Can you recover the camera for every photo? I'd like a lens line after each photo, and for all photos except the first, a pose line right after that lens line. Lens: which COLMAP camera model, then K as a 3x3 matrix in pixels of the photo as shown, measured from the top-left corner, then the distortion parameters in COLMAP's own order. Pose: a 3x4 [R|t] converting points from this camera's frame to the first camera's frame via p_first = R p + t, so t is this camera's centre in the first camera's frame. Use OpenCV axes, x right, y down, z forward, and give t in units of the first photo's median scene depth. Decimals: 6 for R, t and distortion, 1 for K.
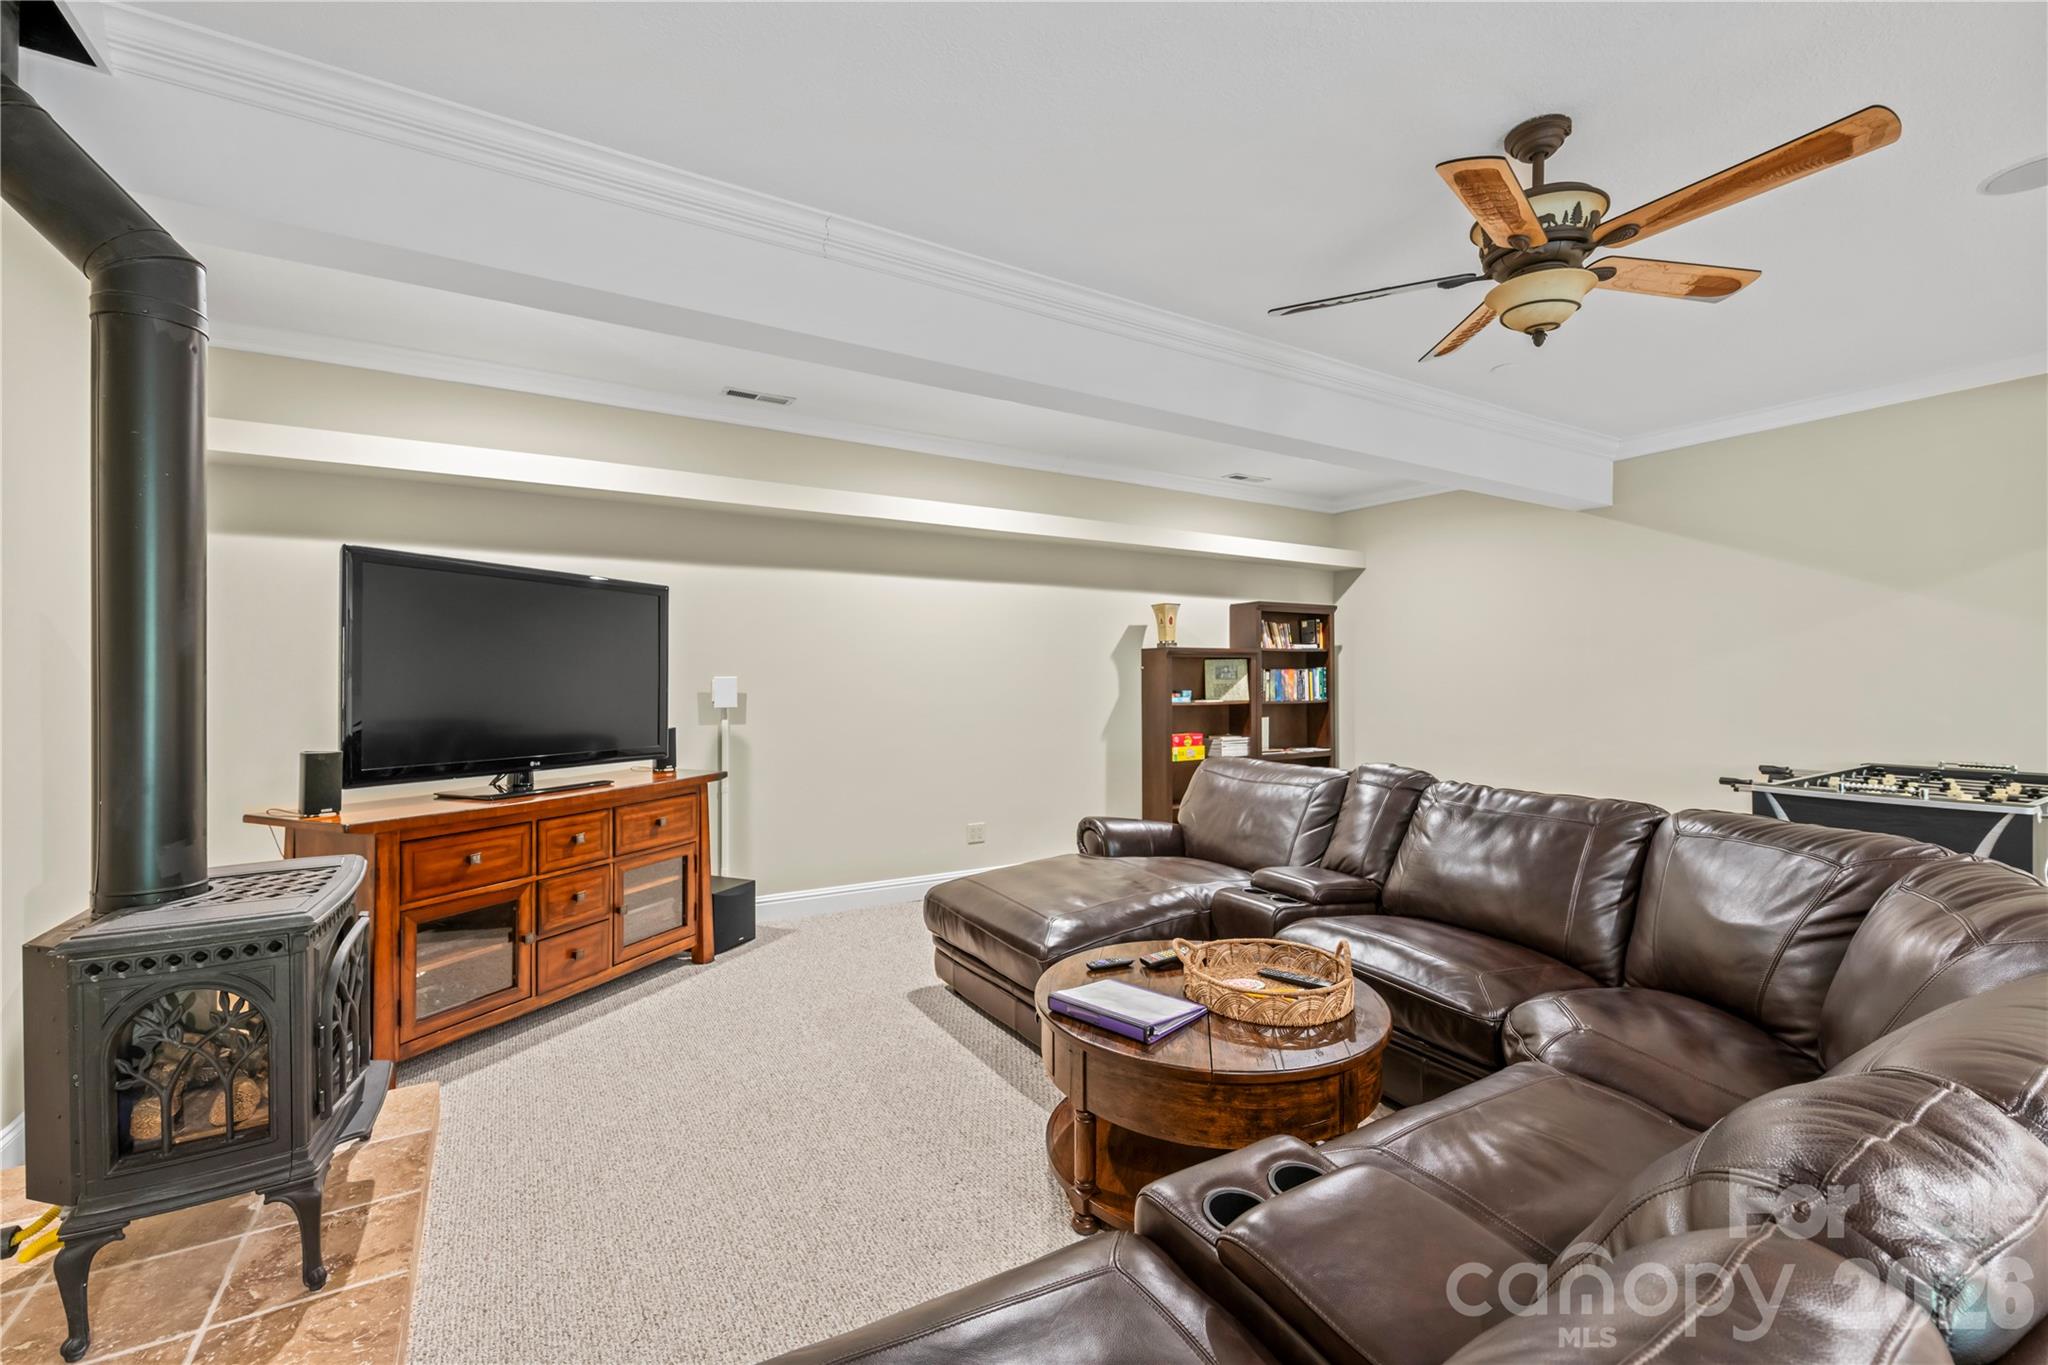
lens RADIAL K [[868.8, 0, 1024.0], [0, 868.8, 682.5], [0, 0, 1]] dist [-0.000859, -0.000084]
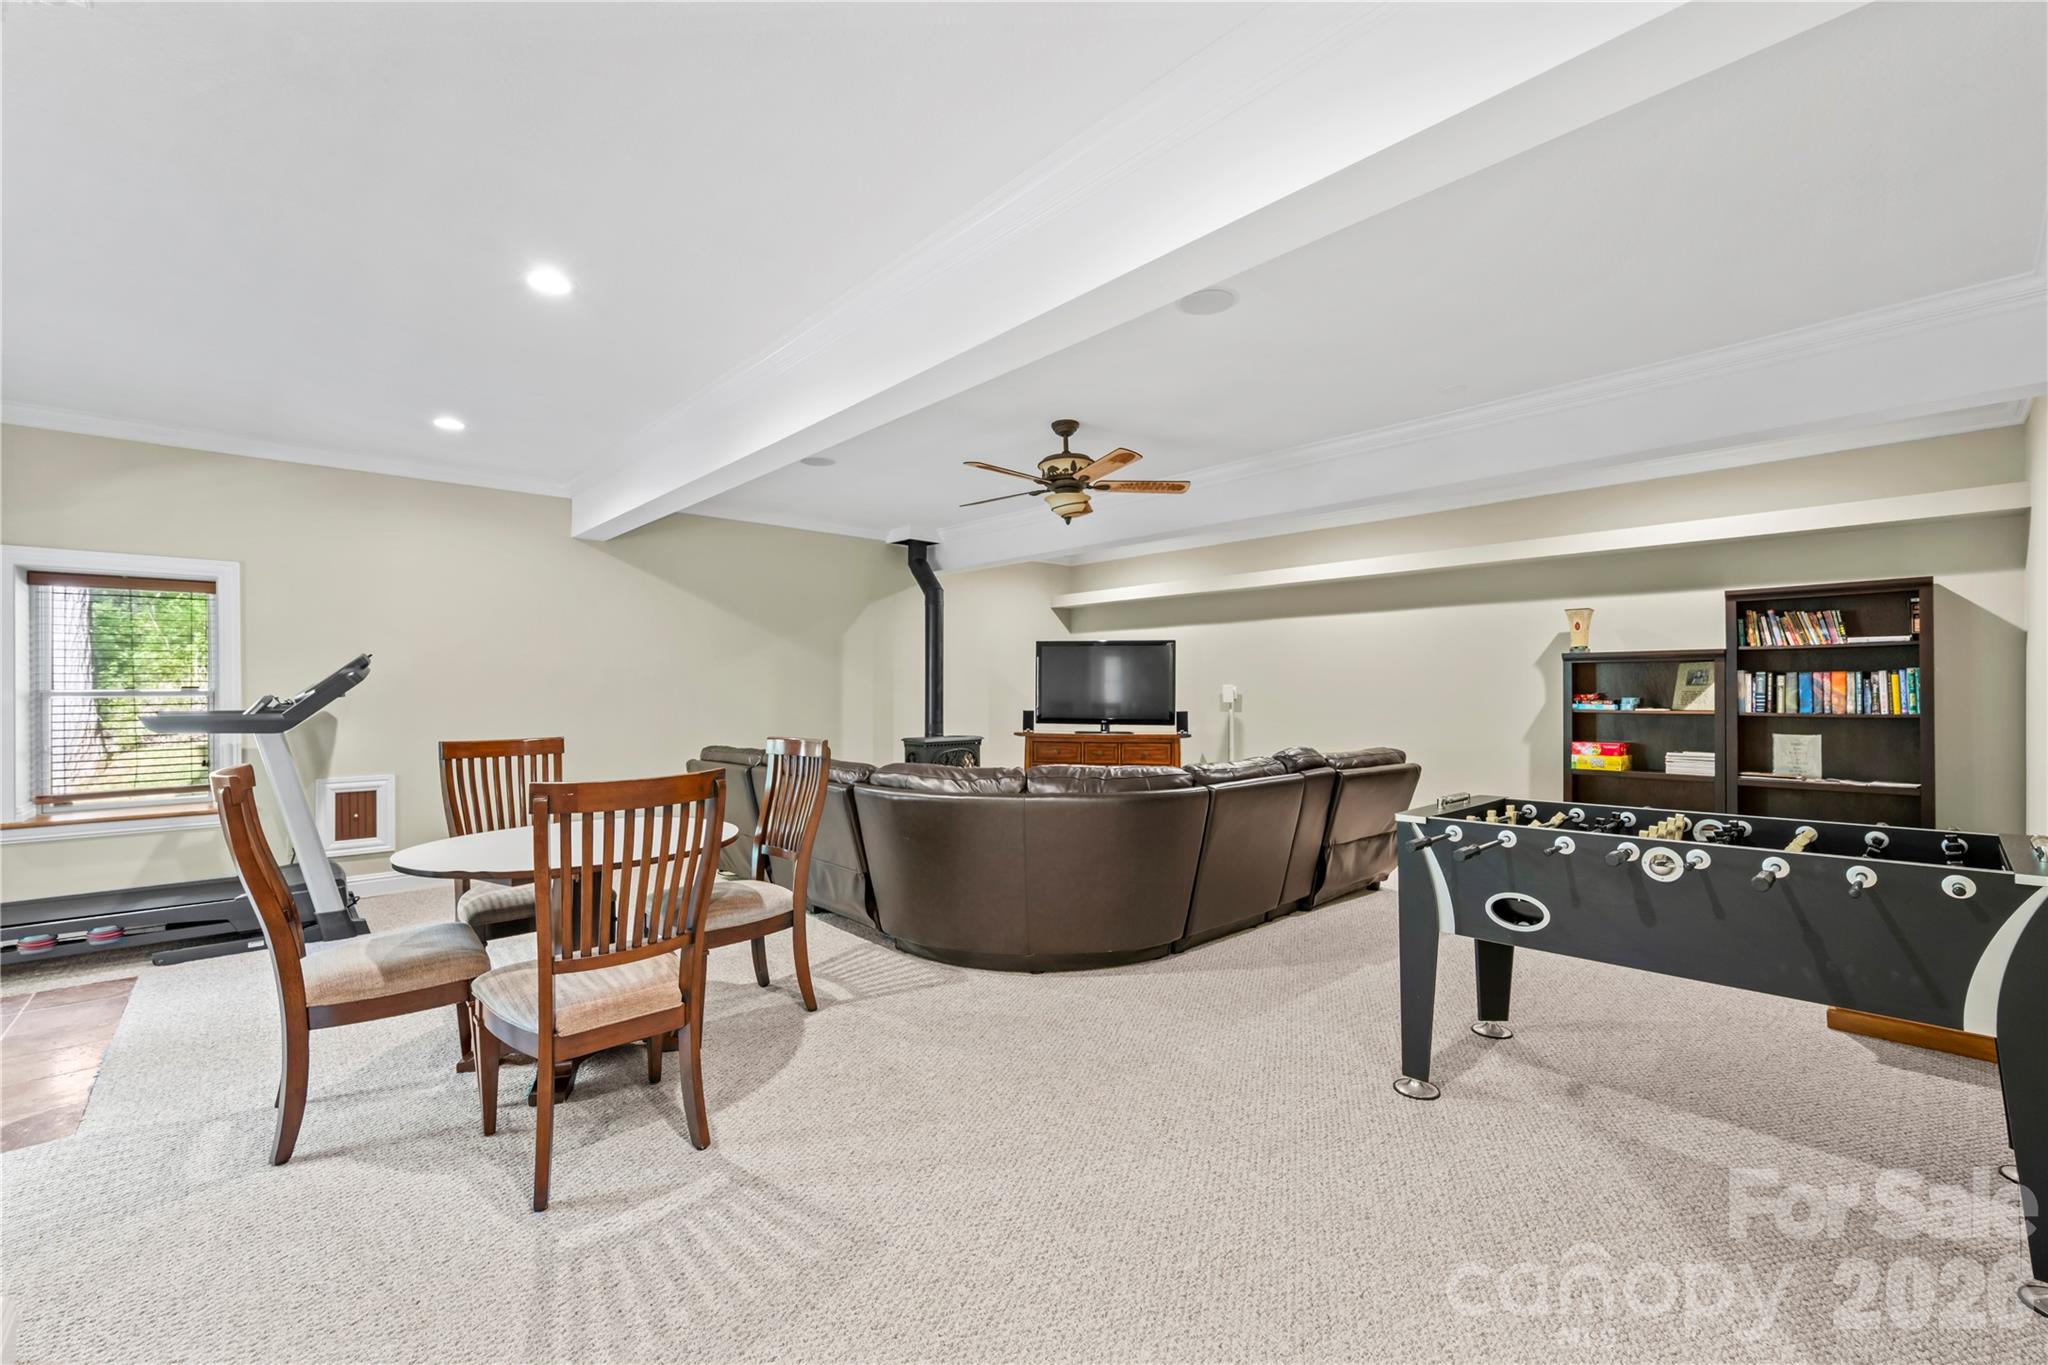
lens RADIAL K [[825.6, 0, 1024.0], [0, 825.6, 682.5], [0, 0, 1]] dist [0.001265, 0.000158]
pose [[0.170793, -0.007955, -0.985275, 0.929925], [-0.001932, 0.999963, -0.008409, 0.001471], [0.985305, 0.003339, 0.170771, 0.203825]]
